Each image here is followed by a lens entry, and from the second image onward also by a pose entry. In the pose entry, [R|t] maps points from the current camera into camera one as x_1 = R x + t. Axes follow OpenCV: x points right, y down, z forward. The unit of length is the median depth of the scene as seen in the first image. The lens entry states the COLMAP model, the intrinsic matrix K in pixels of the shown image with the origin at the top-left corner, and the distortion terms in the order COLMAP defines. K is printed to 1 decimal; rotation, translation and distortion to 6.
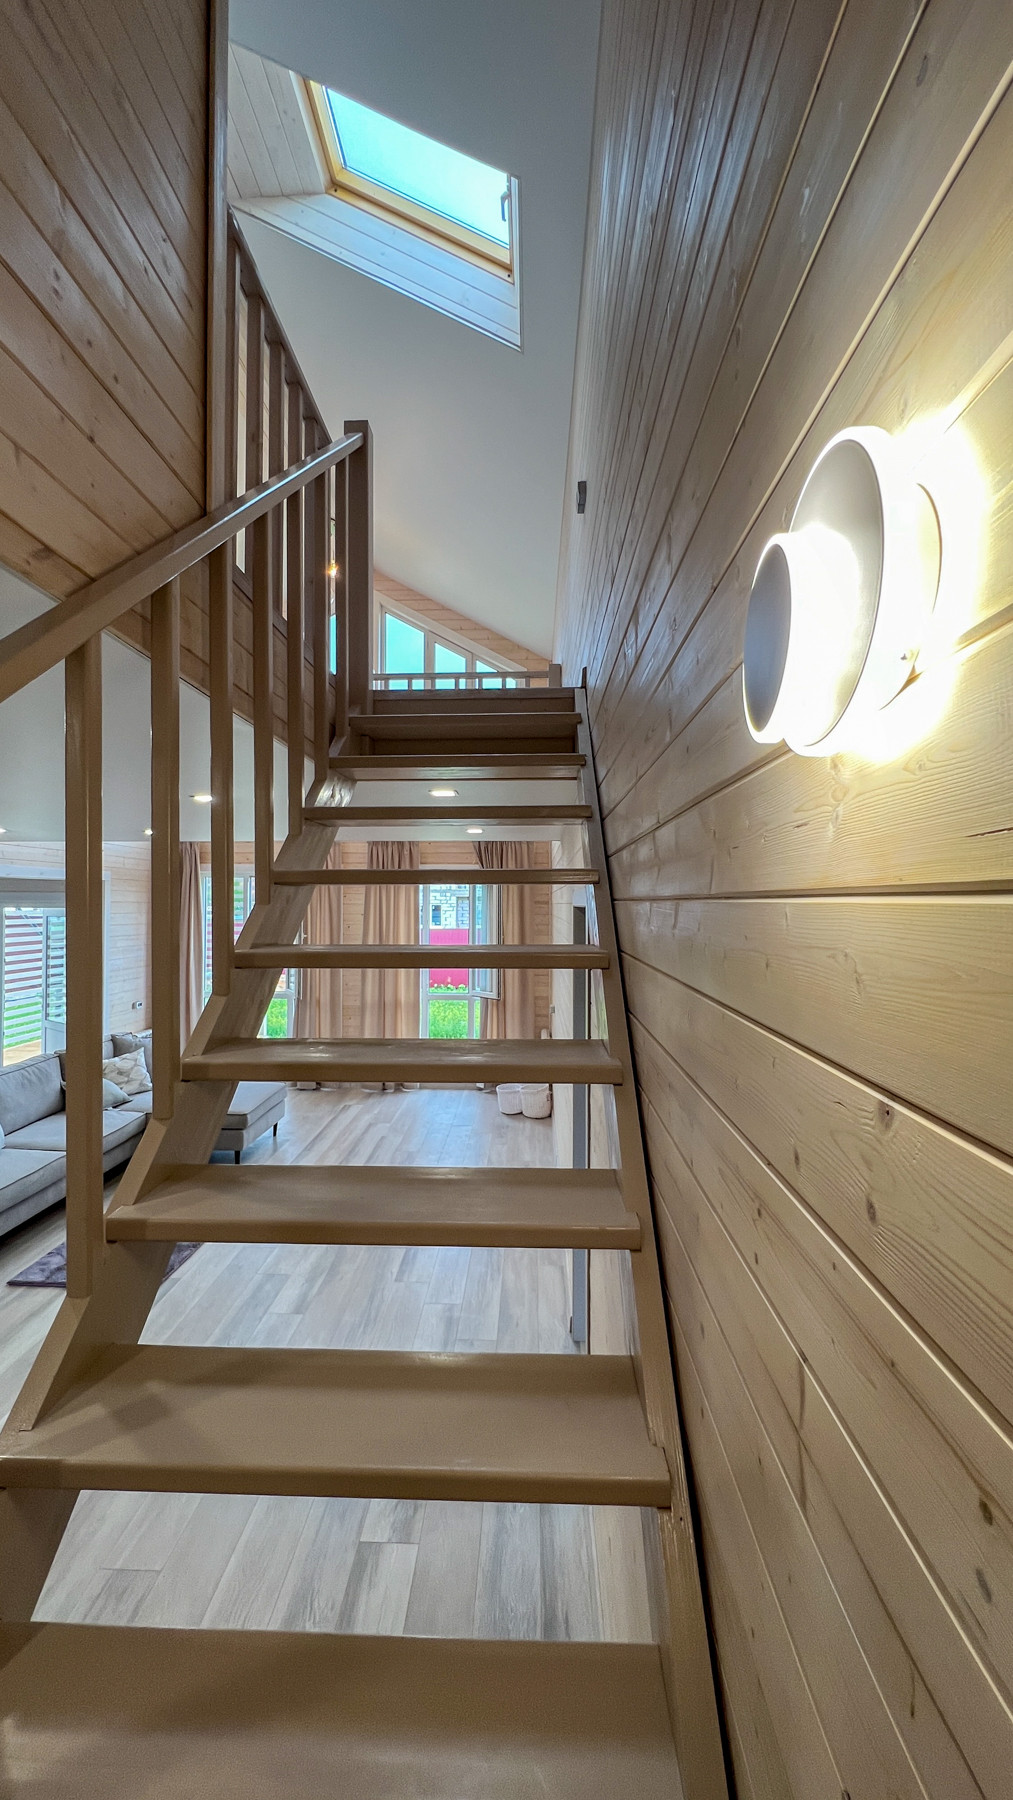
lens RADIAL K [[733.8, 0, 506.5], [0, 733.8, 900.0], [0, 0, 1]] dist [-0.001667, -0.000092]
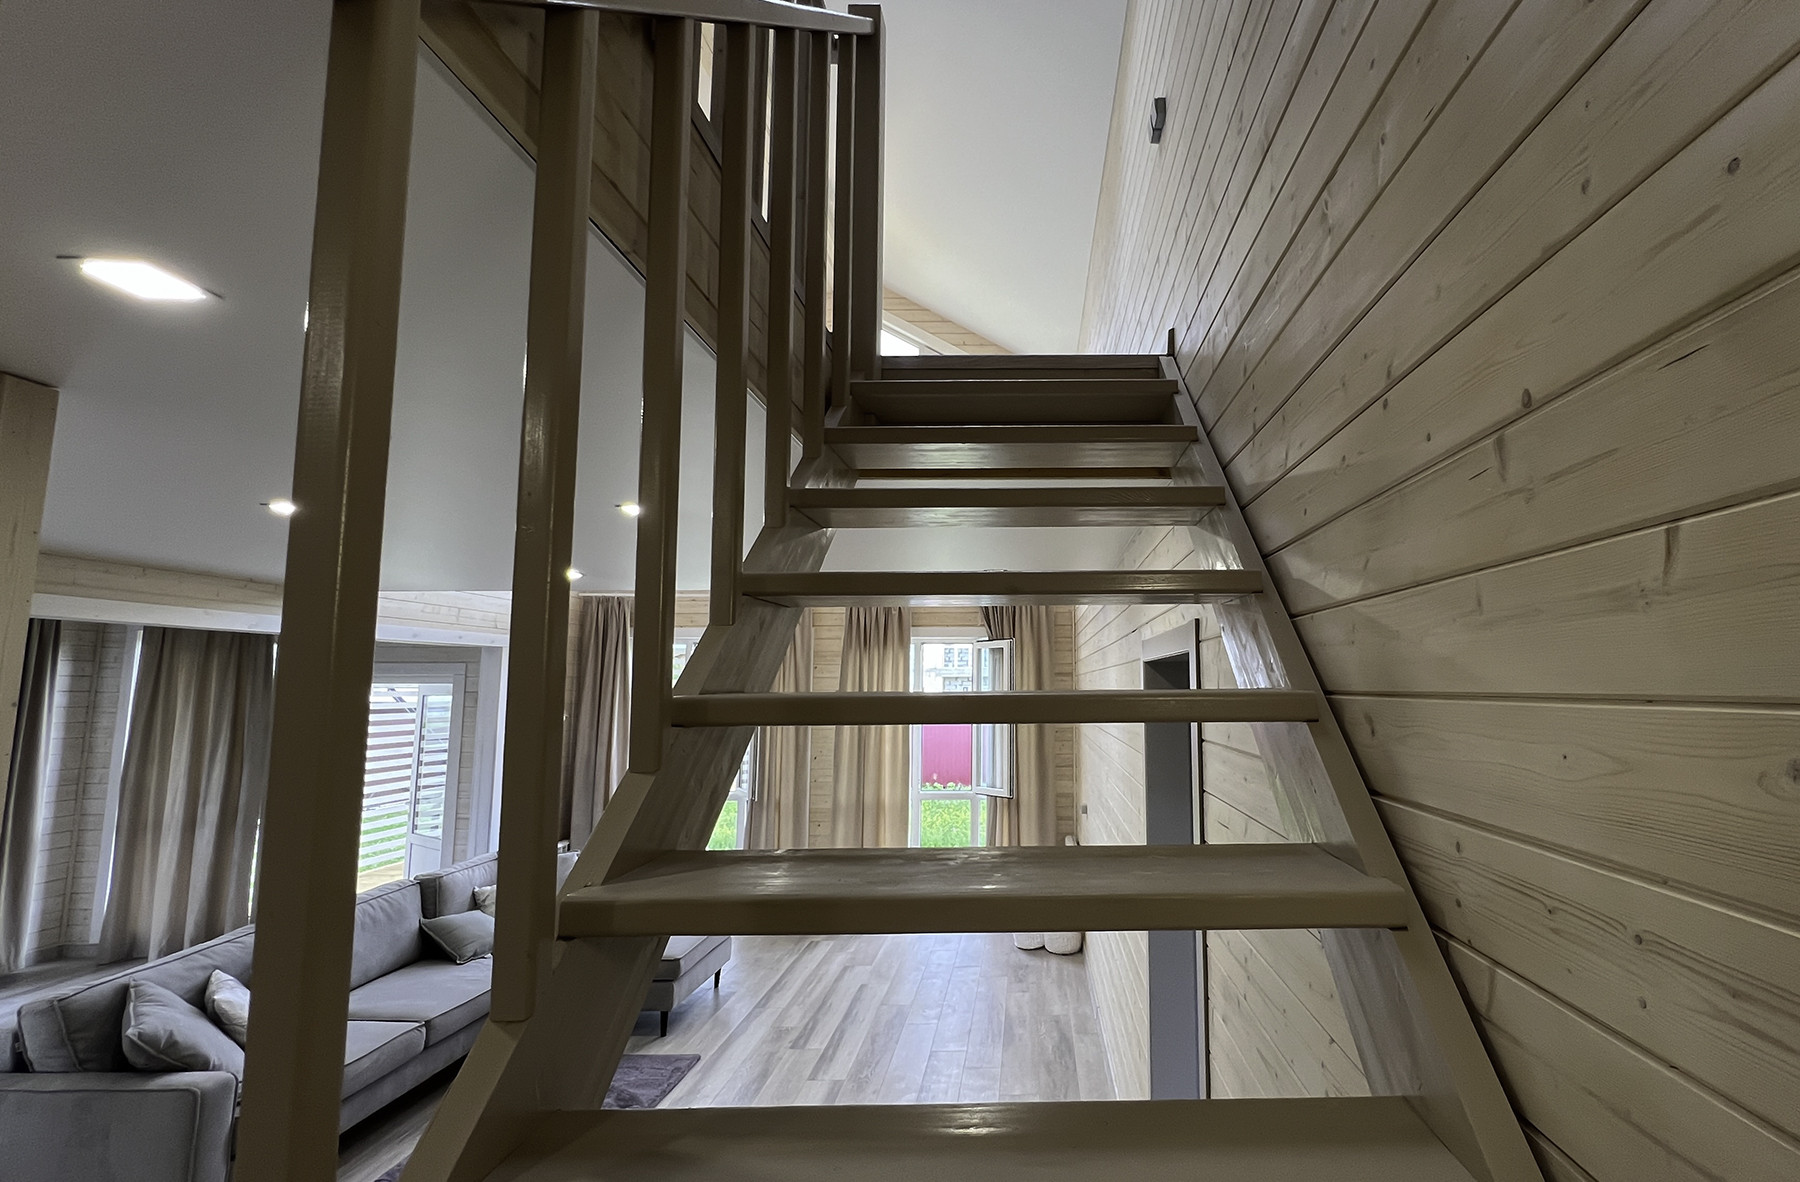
lens RADIAL K [[857.1, 0, 1044.4], [0, 857.1, 591.2], [0, 0, 1]] dist [0.002206, 0.000362]
pose [[0.998682, -0.001085, 0.051314, -0.041823], [0.006470, 0.994462, -0.104901, 0.021832], [-0.050916, 0.105095, 0.993158, 0.113438]]
